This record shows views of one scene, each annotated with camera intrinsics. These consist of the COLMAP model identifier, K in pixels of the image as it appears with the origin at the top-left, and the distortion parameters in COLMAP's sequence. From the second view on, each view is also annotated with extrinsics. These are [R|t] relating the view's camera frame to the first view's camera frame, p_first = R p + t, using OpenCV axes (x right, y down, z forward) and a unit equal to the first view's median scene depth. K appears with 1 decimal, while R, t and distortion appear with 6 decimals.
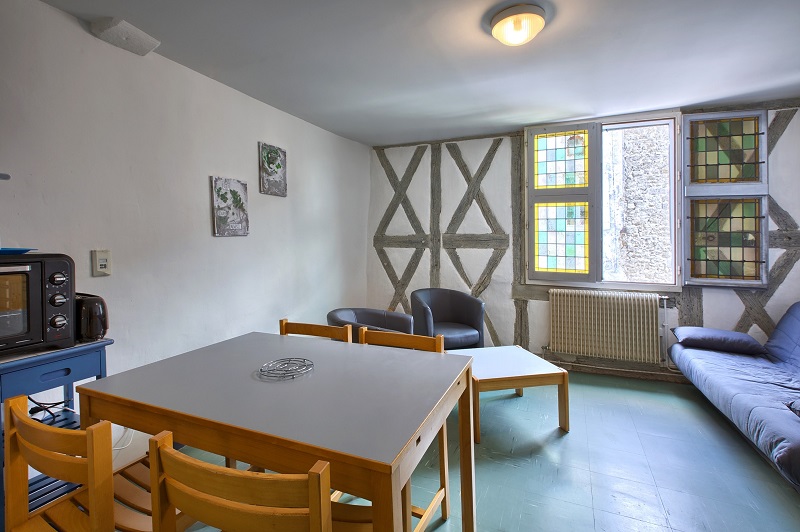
lens RADIAL K [[382.6, 0, 399.9], [0, 382.6, 254.0], [0, 0, 1]] dist [-0.000596, 0.000081]
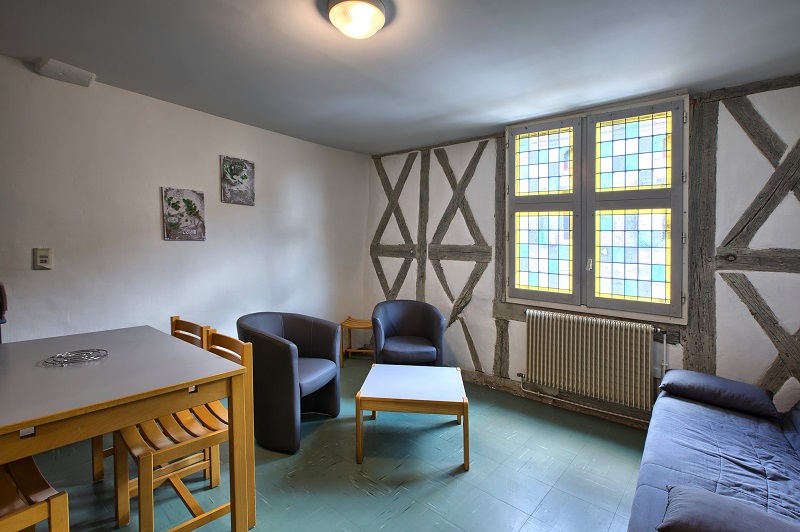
lens RADIAL K [[380.2, 0, 400.0], [0, 380.2, 266.0], [0, 0, 1]] dist [0.001692, -0.000015]
pose [[0.958797, 0.041288, -0.281077, 0.345850], [-0.039704, 0.999147, 0.011330, -0.006557], [0.281305, 0.000296, 0.959618, 0.075951]]
